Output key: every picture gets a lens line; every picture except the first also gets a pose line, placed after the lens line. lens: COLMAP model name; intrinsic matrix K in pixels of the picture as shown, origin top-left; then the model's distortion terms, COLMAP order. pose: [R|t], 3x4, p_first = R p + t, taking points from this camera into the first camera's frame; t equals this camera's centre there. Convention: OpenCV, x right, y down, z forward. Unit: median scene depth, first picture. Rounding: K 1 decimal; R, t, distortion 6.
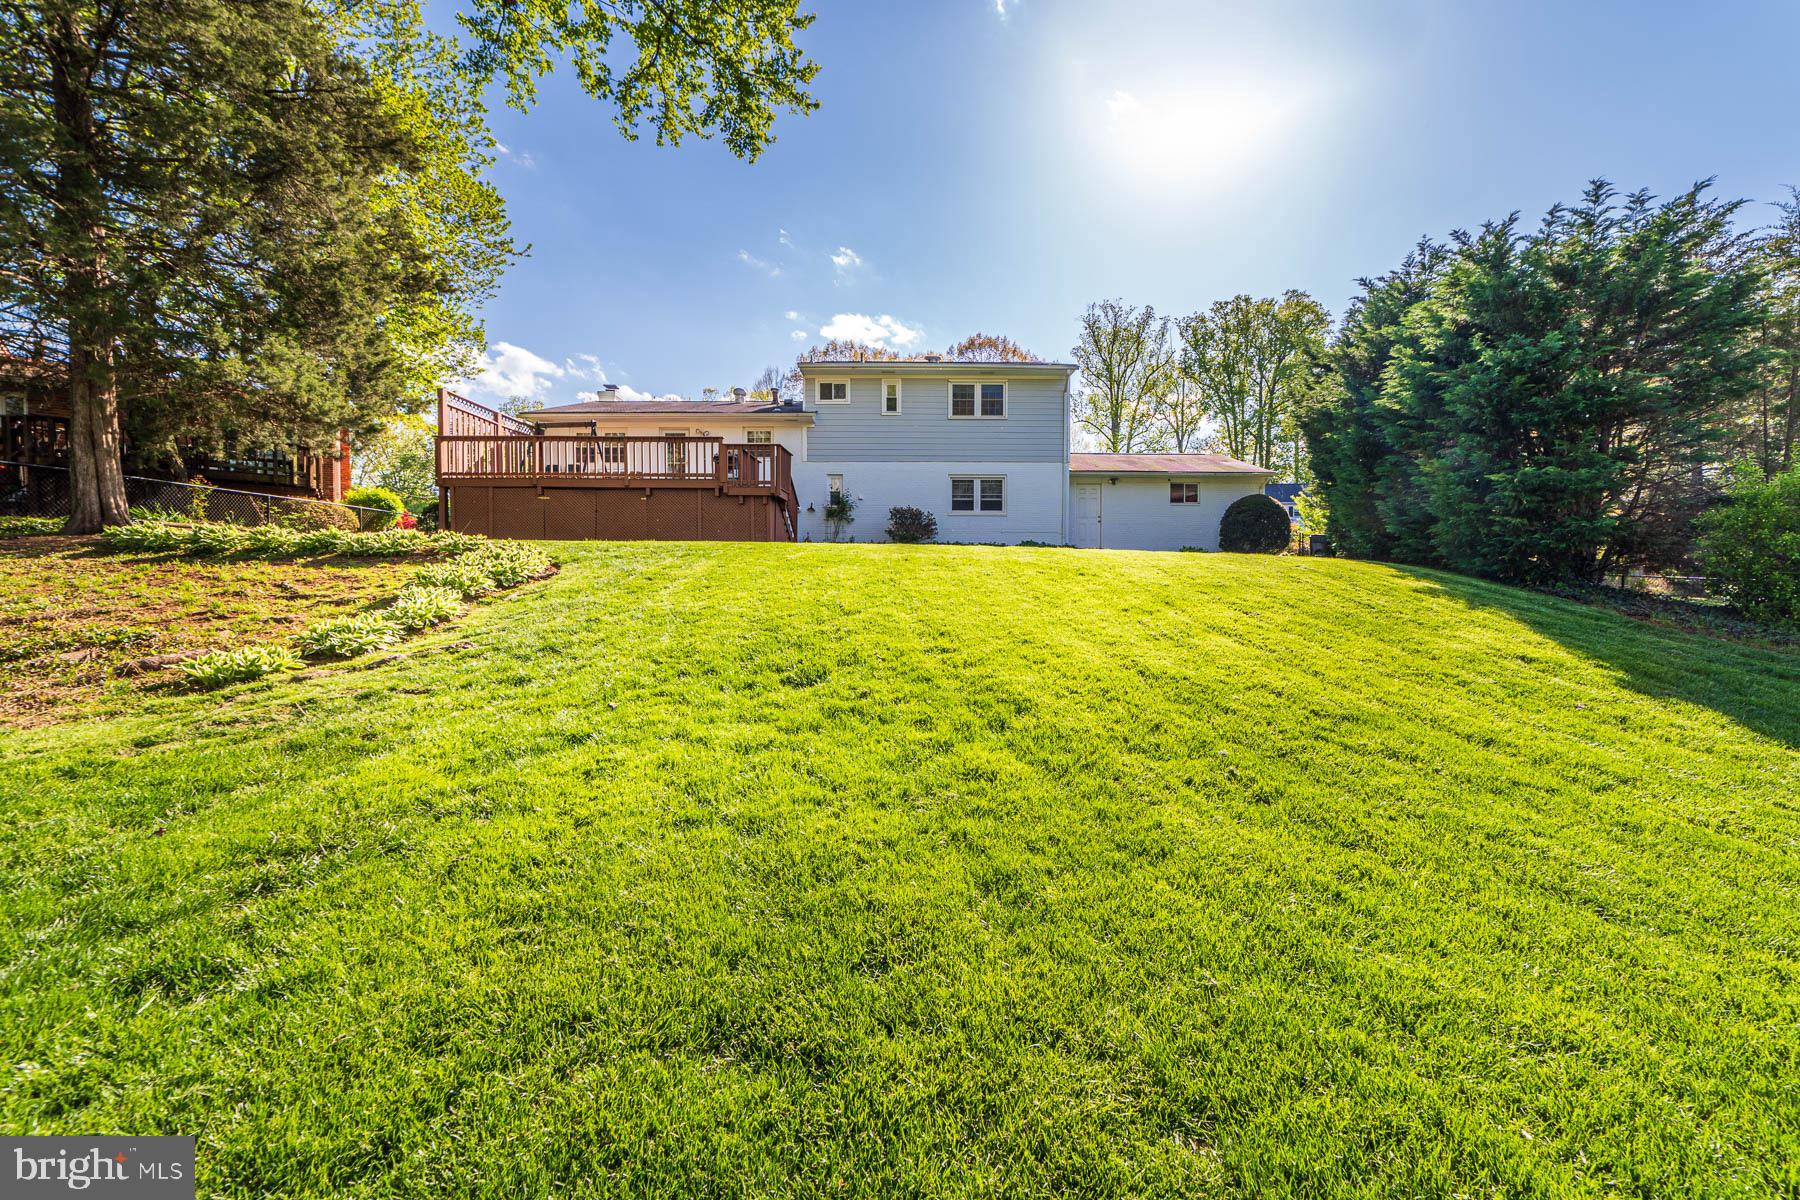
lens RADIAL K [[655.7, 0, 955.2], [0, 655.7, 587.3], [0, 0, 1]] dist [-0.009079, 0.005866]
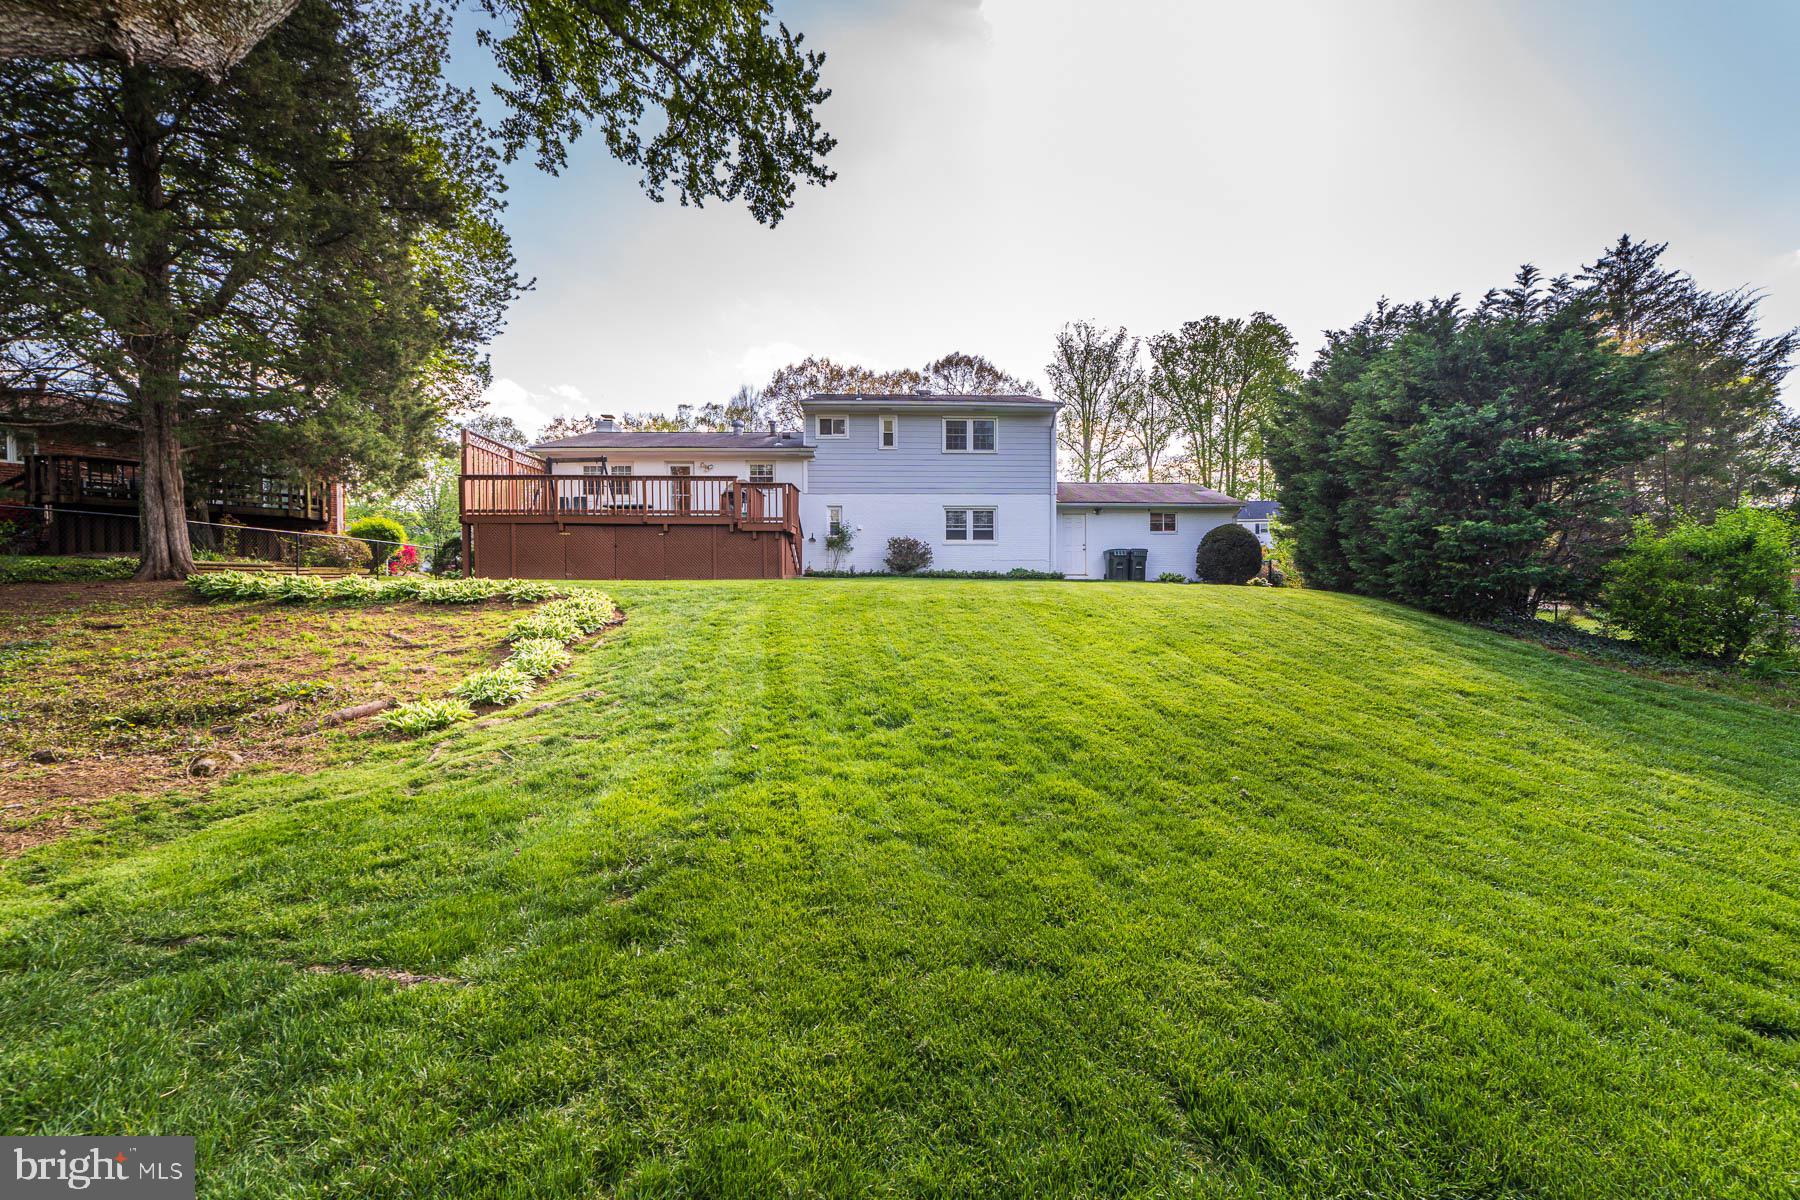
lens RADIAL K [[713.0, 0, 916.1], [0, 713.0, 578.0], [0, 0, 1]] dist [-0.009621, 0.008006]
pose [[0.999186, -0.004987, 0.040022, -0.156425], [0.005168, 0.999977, -0.004427, -0.079967], [-0.039999, 0.004630, 0.999189, -0.223007]]
